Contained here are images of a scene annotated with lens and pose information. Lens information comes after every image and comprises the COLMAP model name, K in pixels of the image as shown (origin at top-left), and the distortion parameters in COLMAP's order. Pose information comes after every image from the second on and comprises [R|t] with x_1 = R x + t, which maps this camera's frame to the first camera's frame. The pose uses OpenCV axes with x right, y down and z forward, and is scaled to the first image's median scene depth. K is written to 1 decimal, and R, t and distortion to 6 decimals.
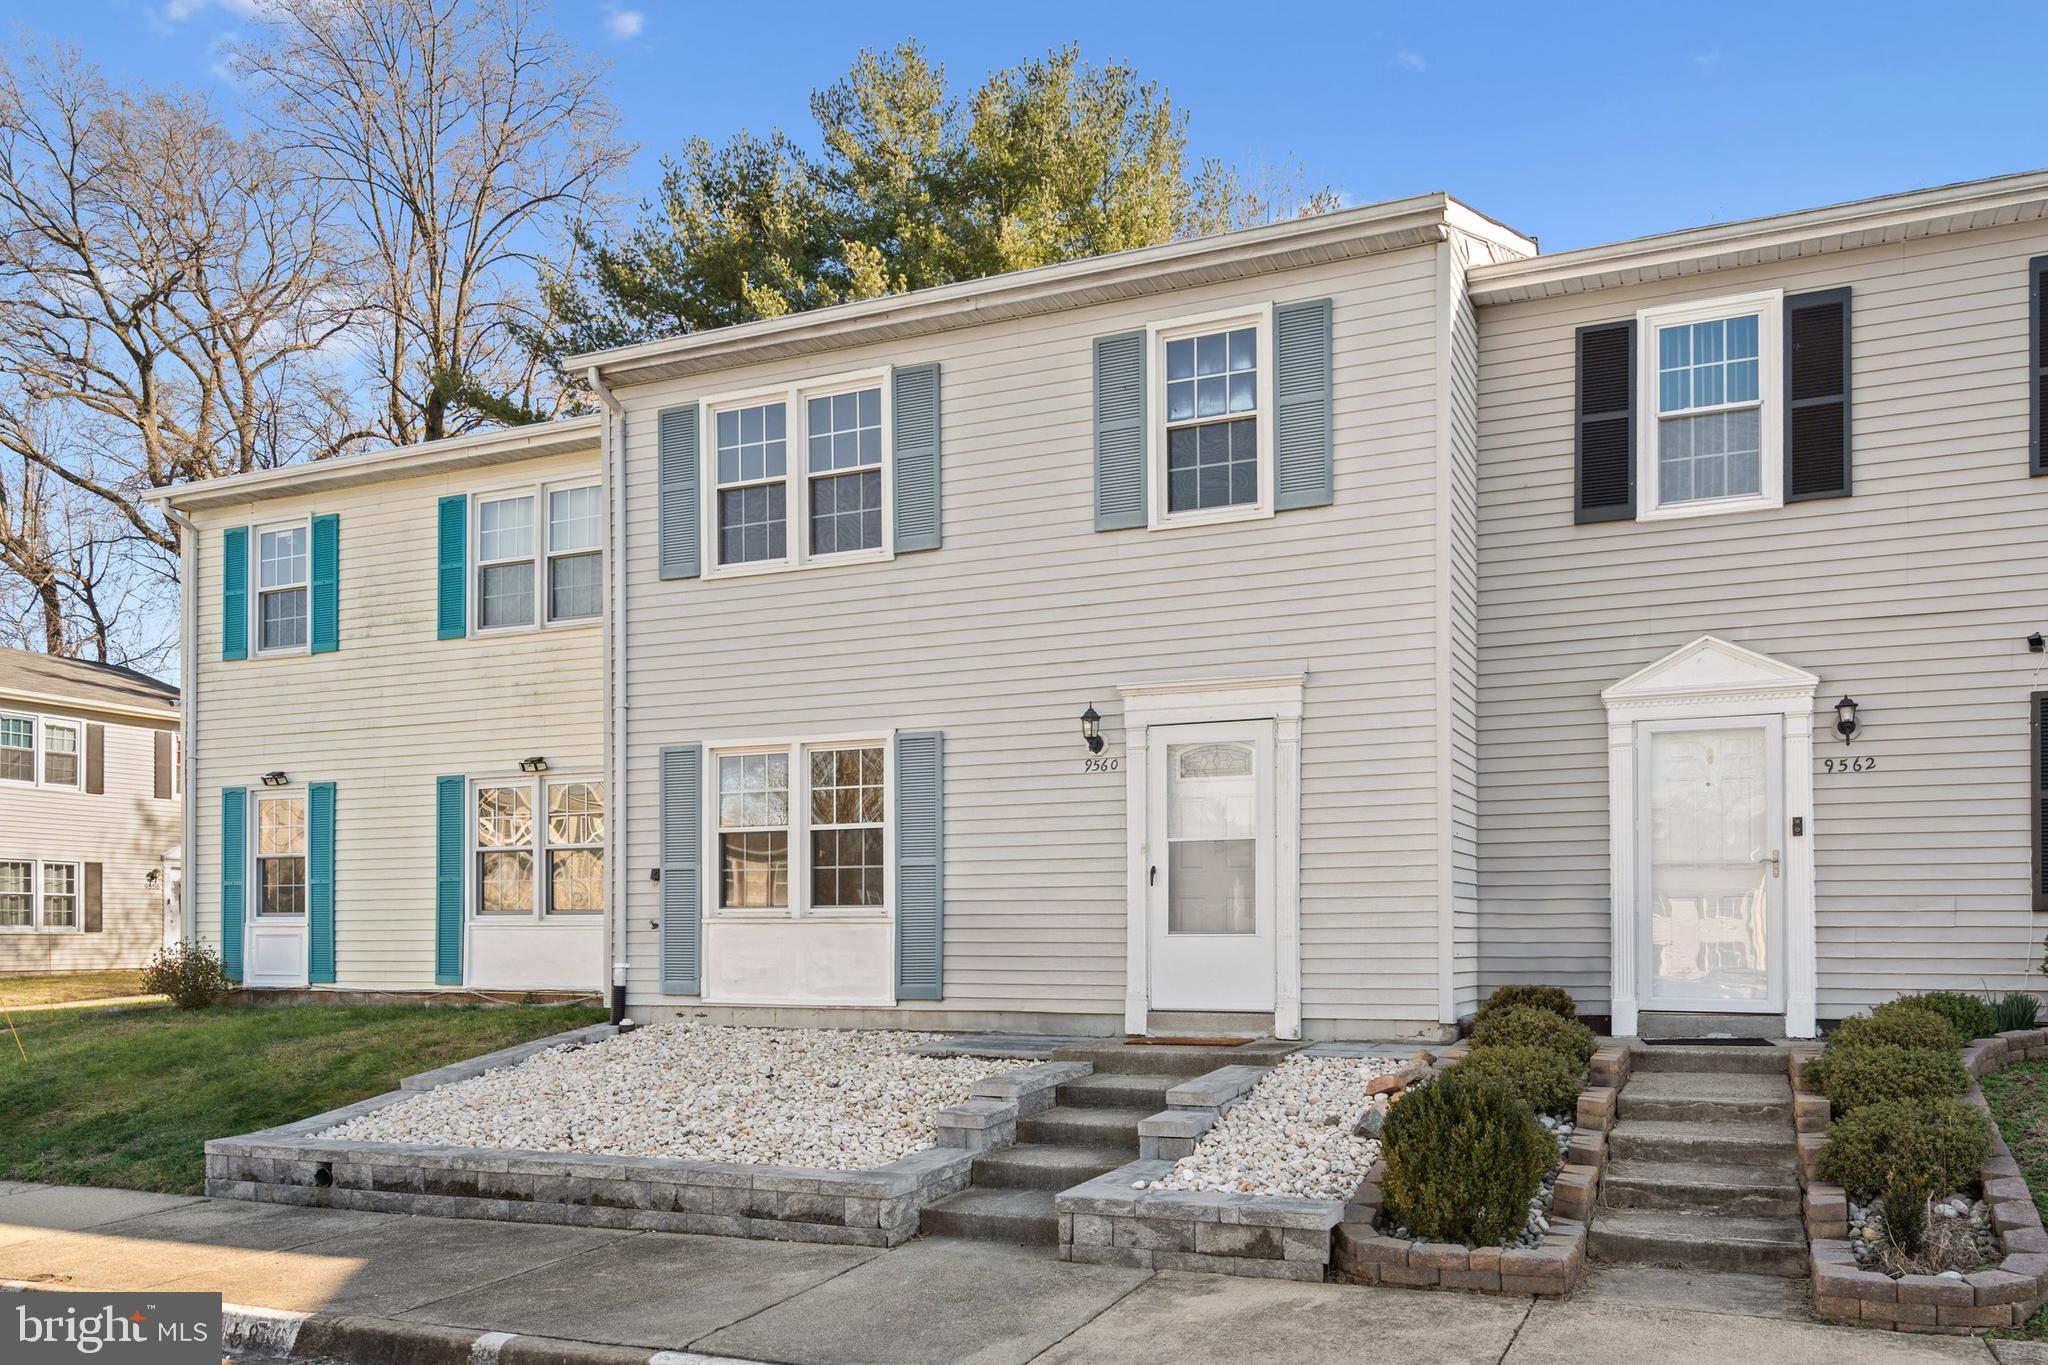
lens RADIAL K [[1562.8, 0, 1023.2], [0, 1562.8, 669.8], [0, 0, 1]] dist [0.003318, 0.004194]
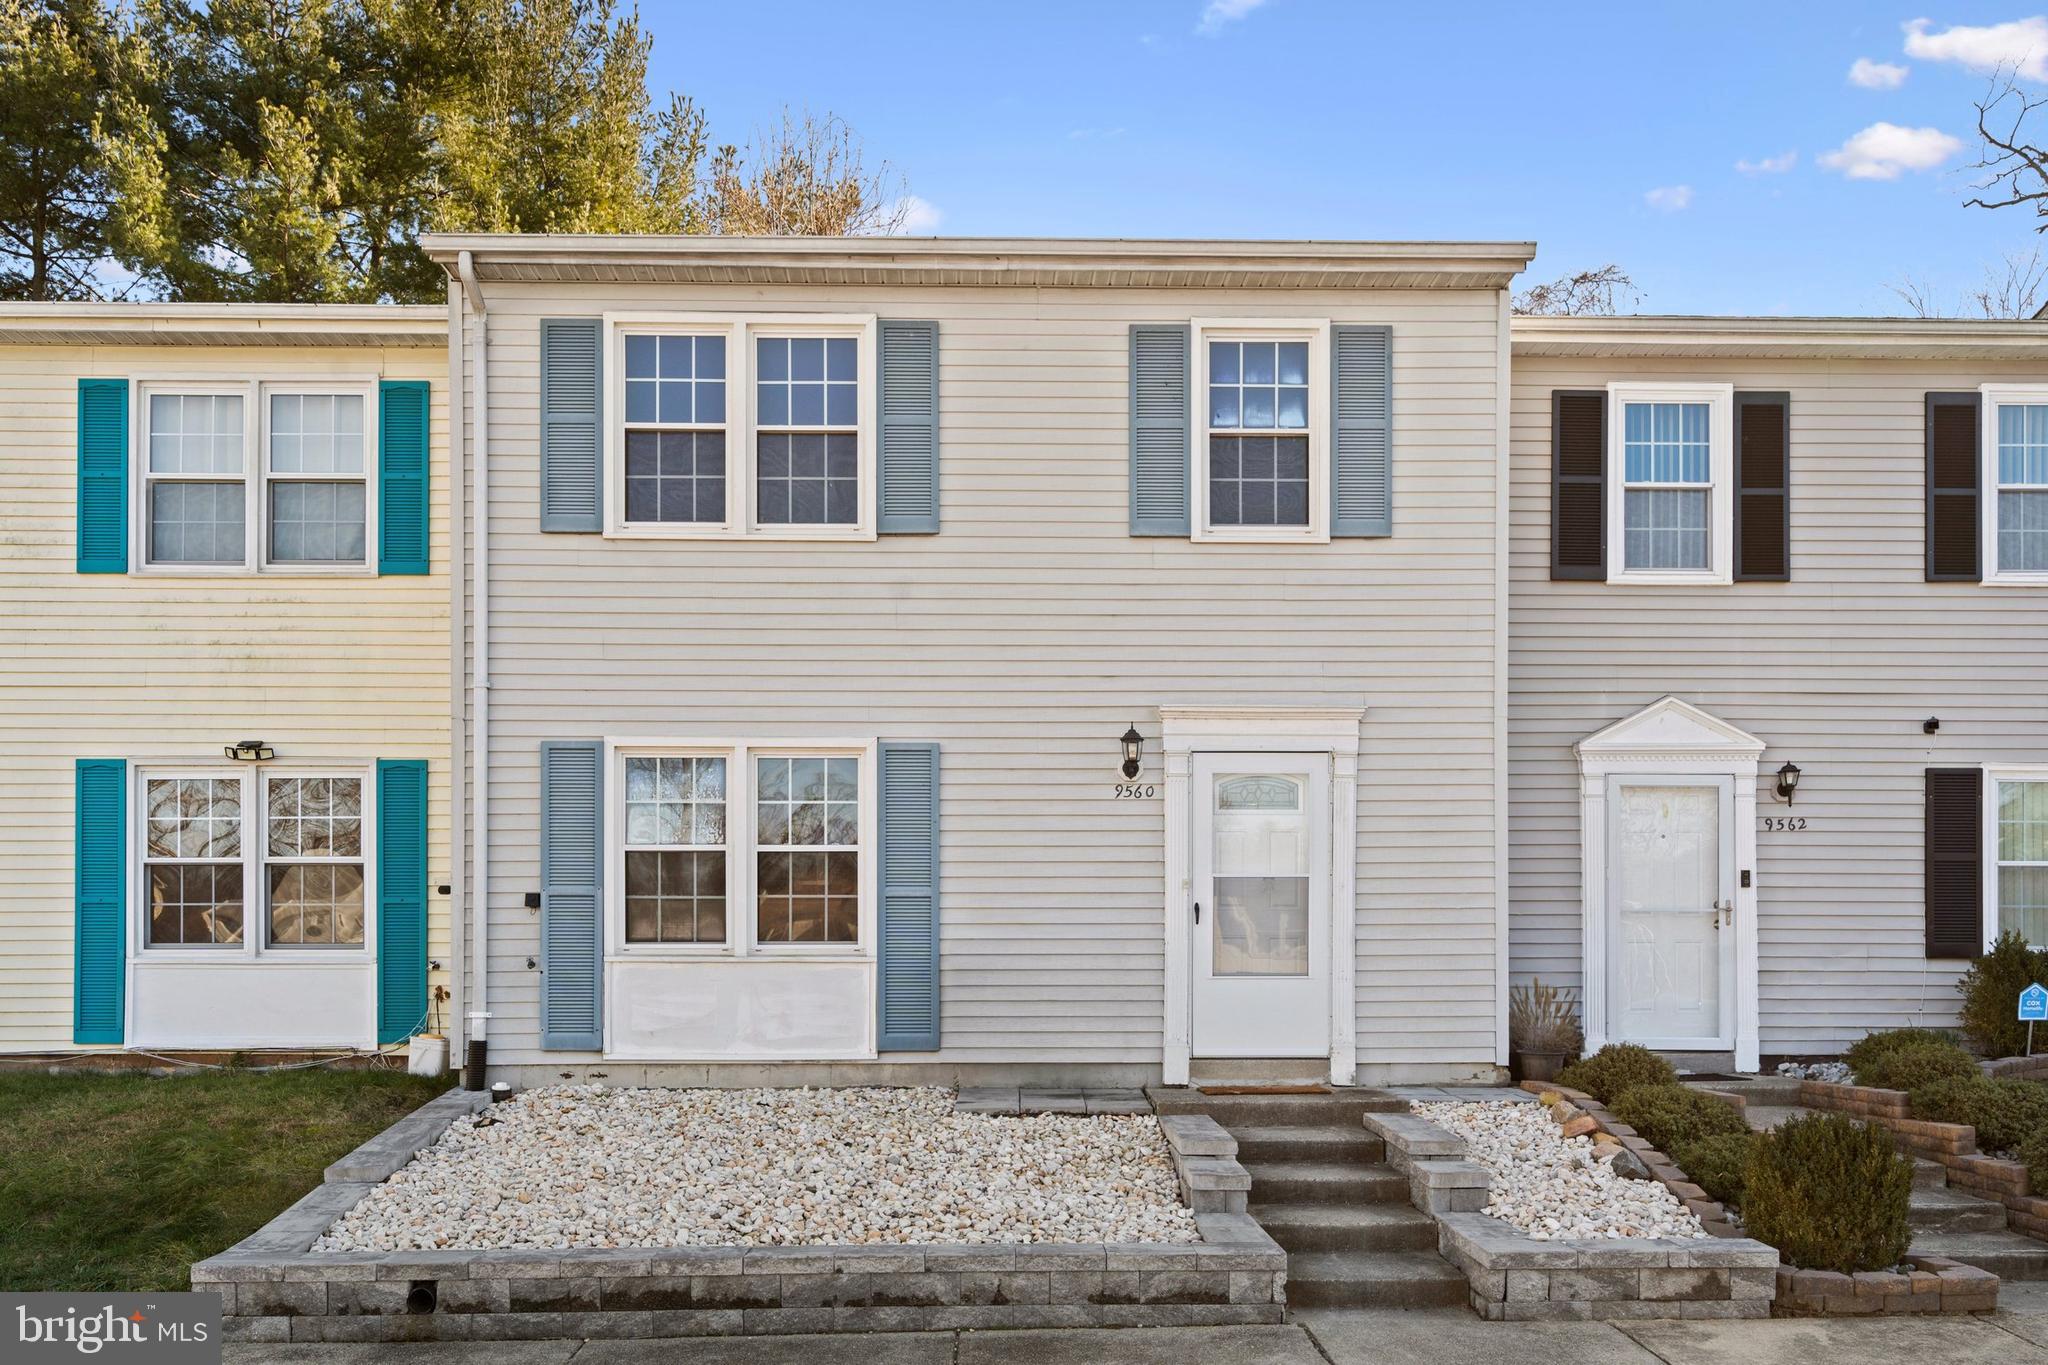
lens RADIAL K [[1736.2, 0, 1024.0], [0, 1736.2, 682.5], [0, 0, 1]] dist [0.005118, 0.007377]
pose [[0.904044, 0.073056, 0.421151, -0.447420], [-0.073117, 0.997195, -0.016028, 0.018516], [-0.421140, -0.016303, 0.906849, 0.107006]]
